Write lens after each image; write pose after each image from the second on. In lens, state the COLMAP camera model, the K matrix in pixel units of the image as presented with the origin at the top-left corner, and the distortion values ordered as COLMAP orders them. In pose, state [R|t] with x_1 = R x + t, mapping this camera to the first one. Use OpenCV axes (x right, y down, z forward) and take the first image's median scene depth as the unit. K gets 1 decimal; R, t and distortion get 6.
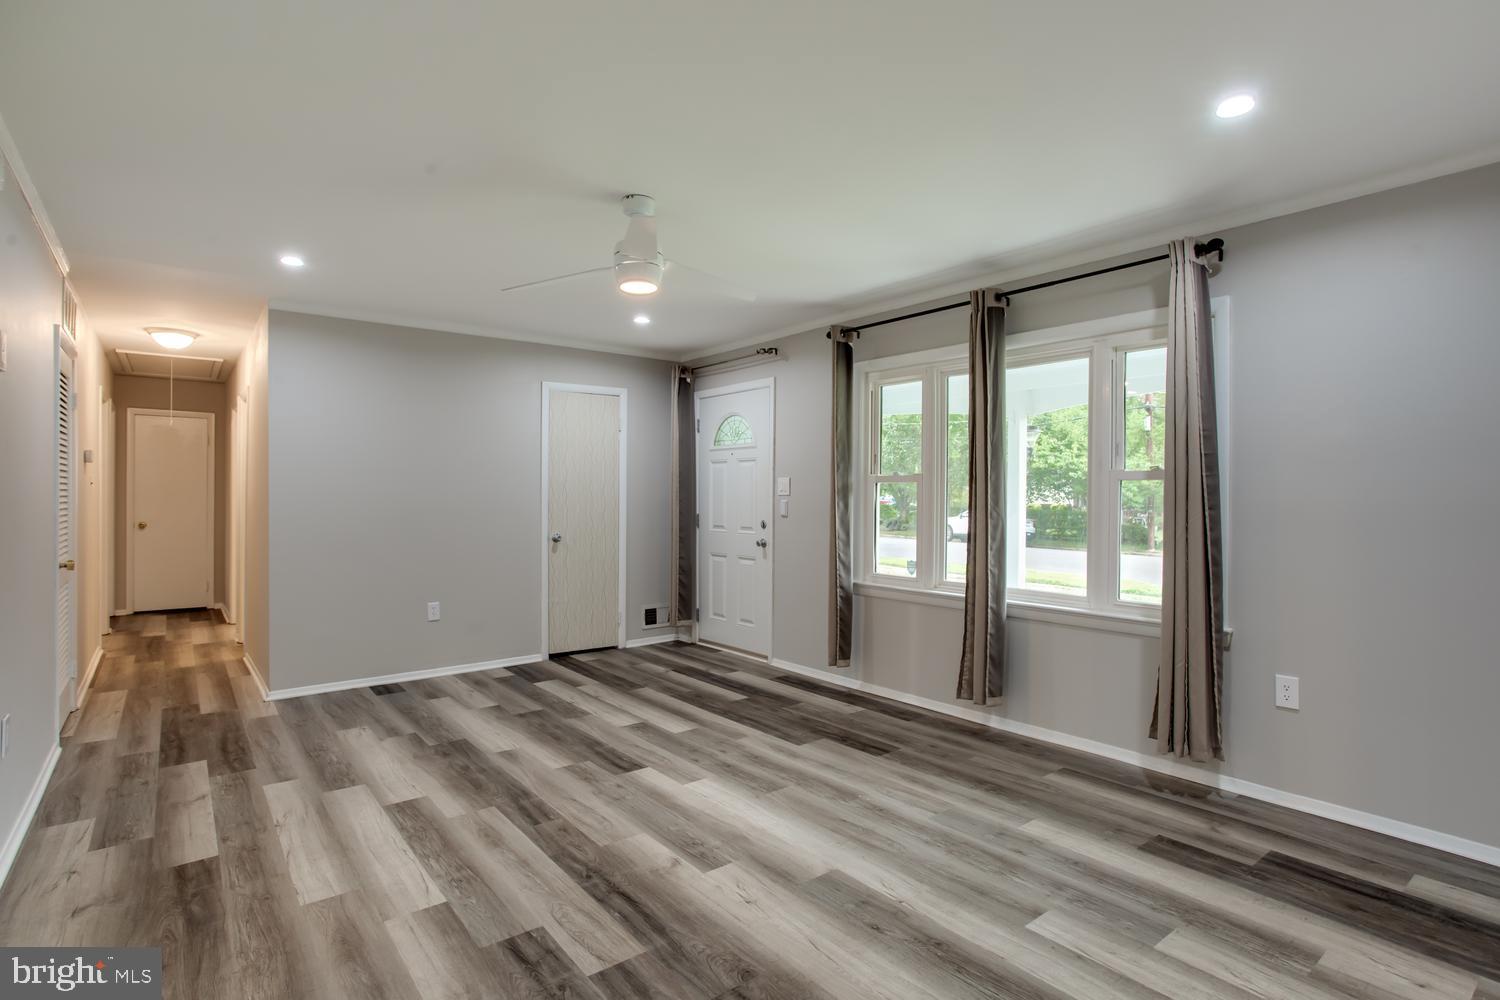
lens RADIAL K [[742.1, 0, 745.2], [0, 742.1, 505.3], [0, 0, 1]] dist [-0.043030, 0.016386]
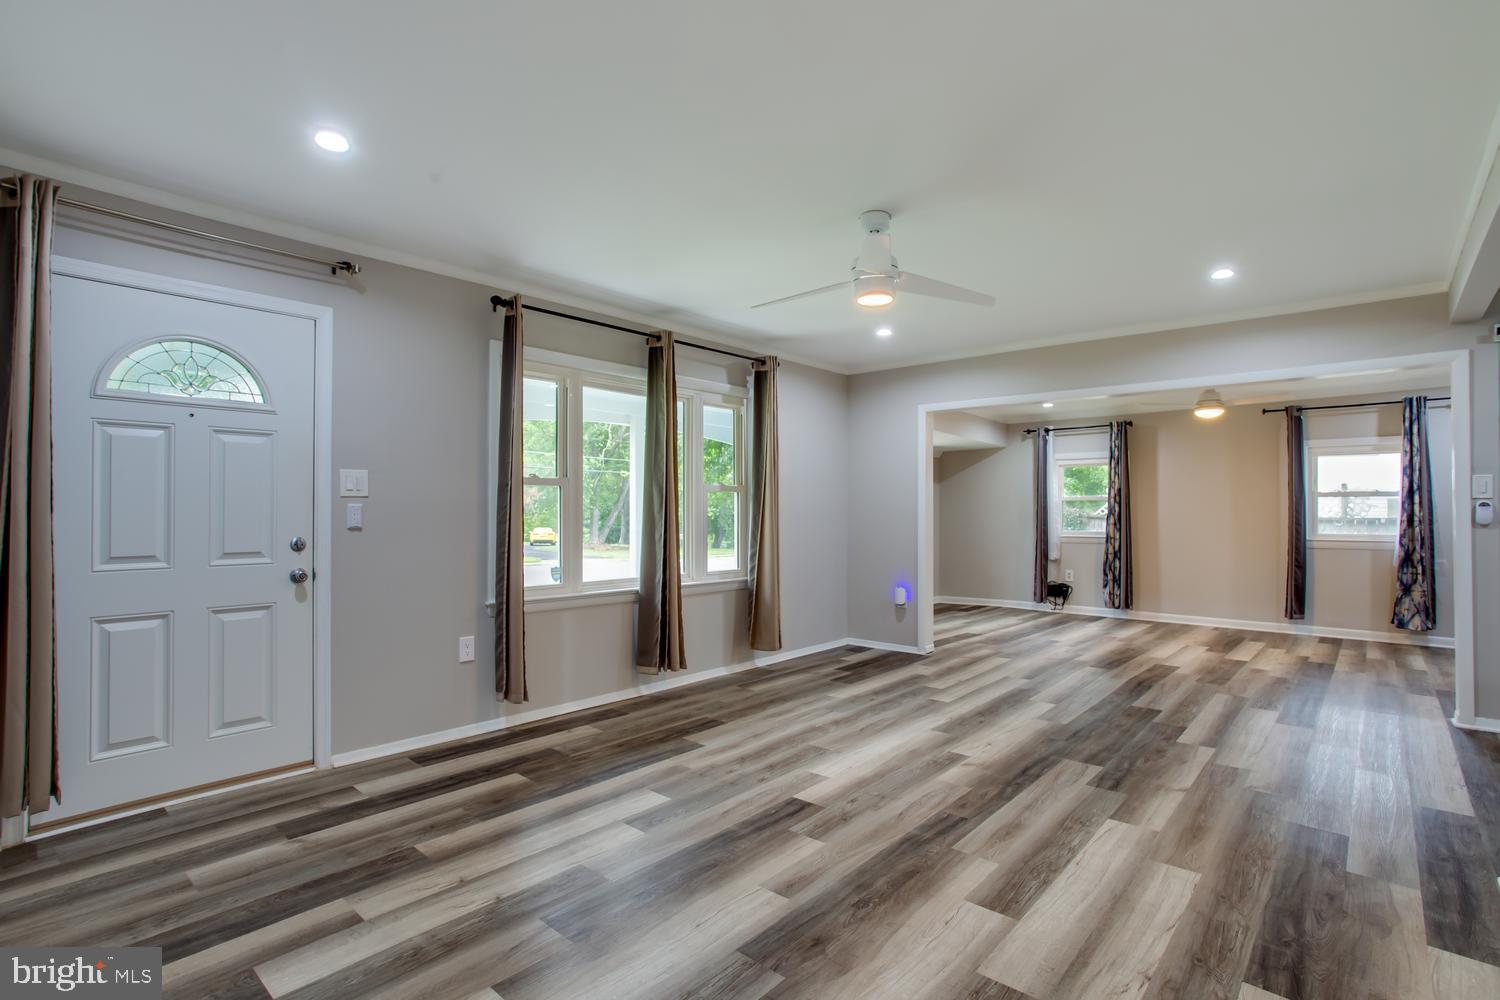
lens RADIAL K [[742.1, 0, 765.8], [0, 742.1, 506.7], [0, 0, 1]] dist [-0.043030, 0.016386]
pose [[-0.205073, 0.003401, 0.978741, -1.018363], [0.008106, 0.999966, -0.001777, 0.000839], [-0.978713, 0.007569, -0.205094, 1.225275]]
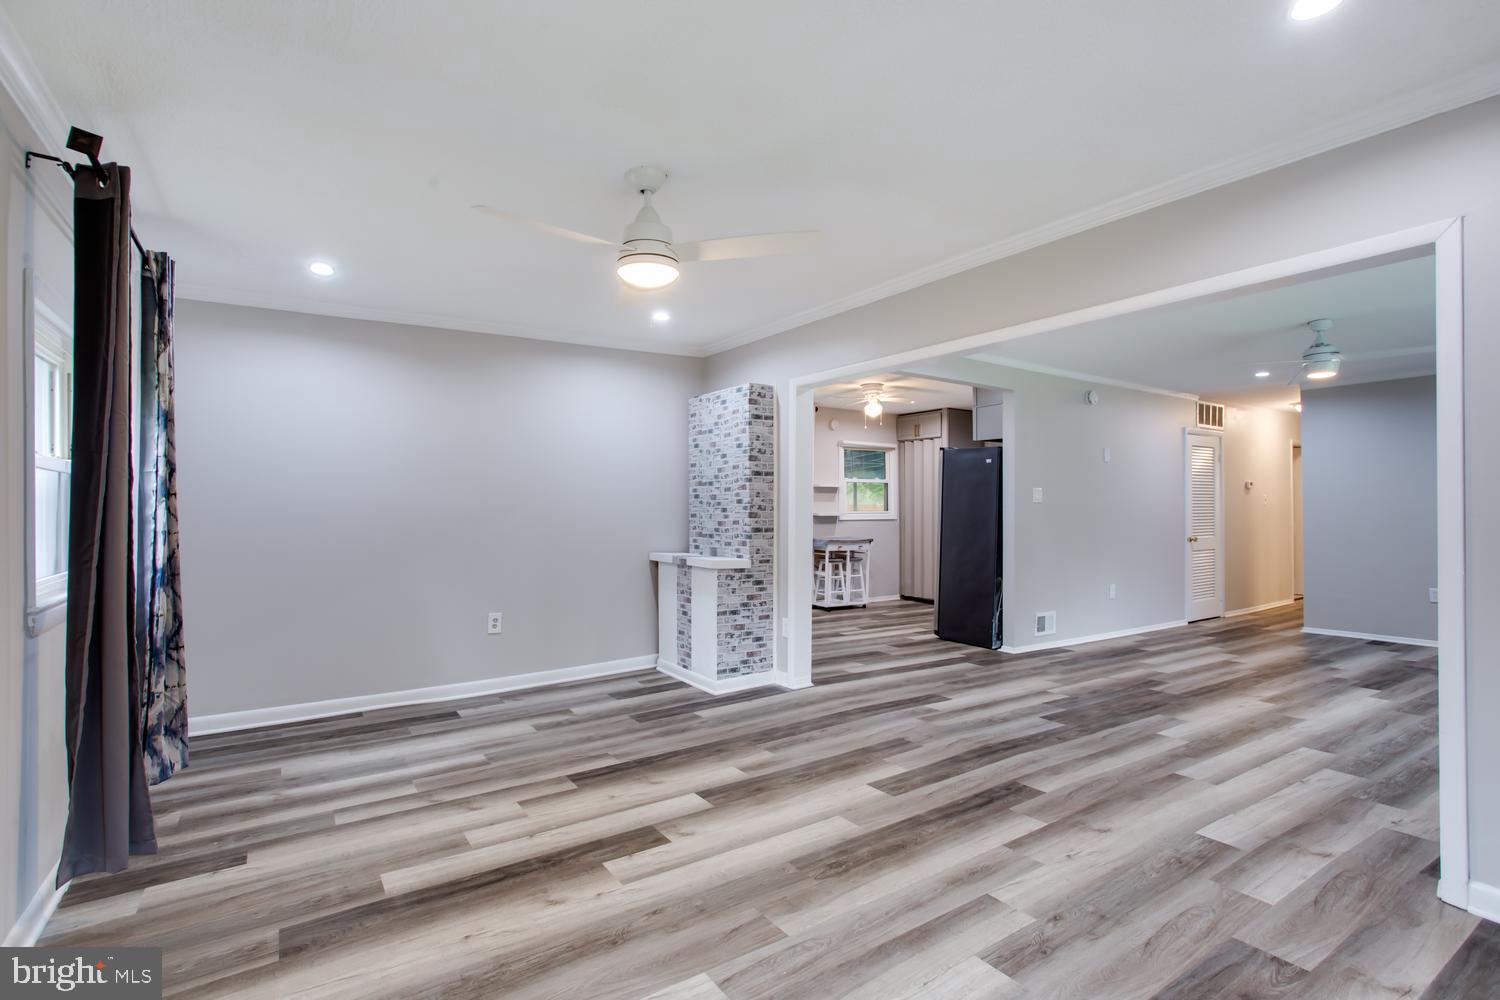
lens RADIAL K [[733.3, 0, 740.3], [0, 733.3, 499.1], [0, 0, 1]] dist [-0.034288, 0.016327]
pose [[-0.094730, -0.017153, -0.995355, 1.391422], [-0.004475, 0.999849, -0.016805, 0.013247], [0.995493, 0.002862, -0.094792, -0.109982]]
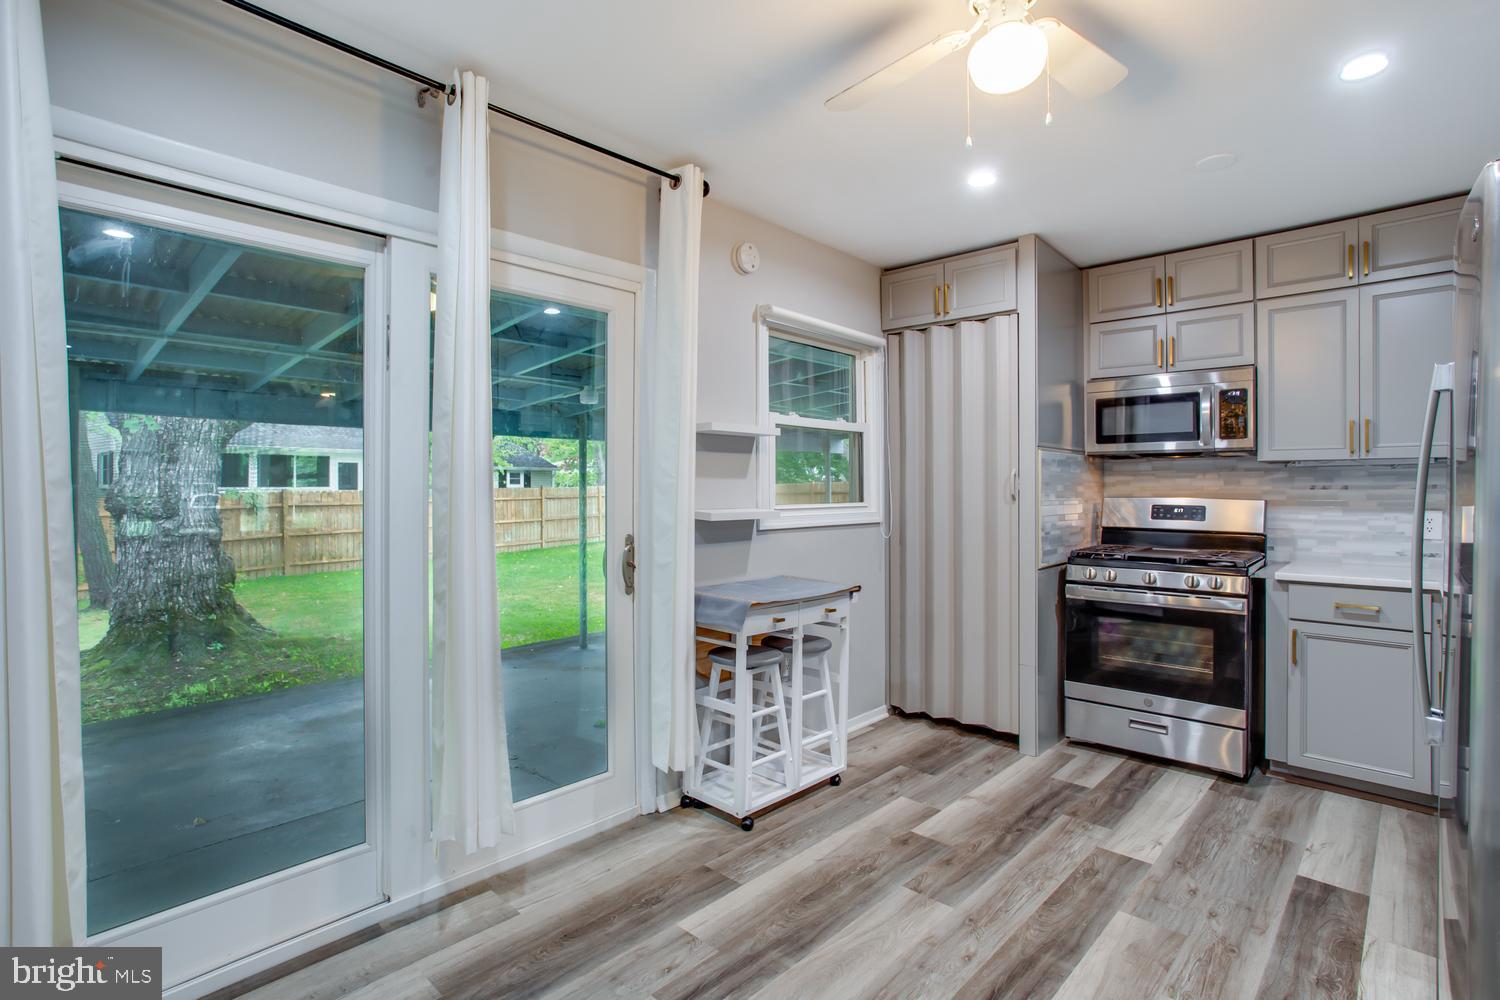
lens RADIAL K [[722.7, 0, 744.9], [0, 722.7, 492.3], [0, 0, 1]] dist [-0.043263, 0.017573]
pose [[0.152383, 0.001269, -0.988321, -0.408407], [-0.000249, 0.999999, 0.001245, -0.007215], [0.988322, 0.000056, 0.152383, -0.166815]]
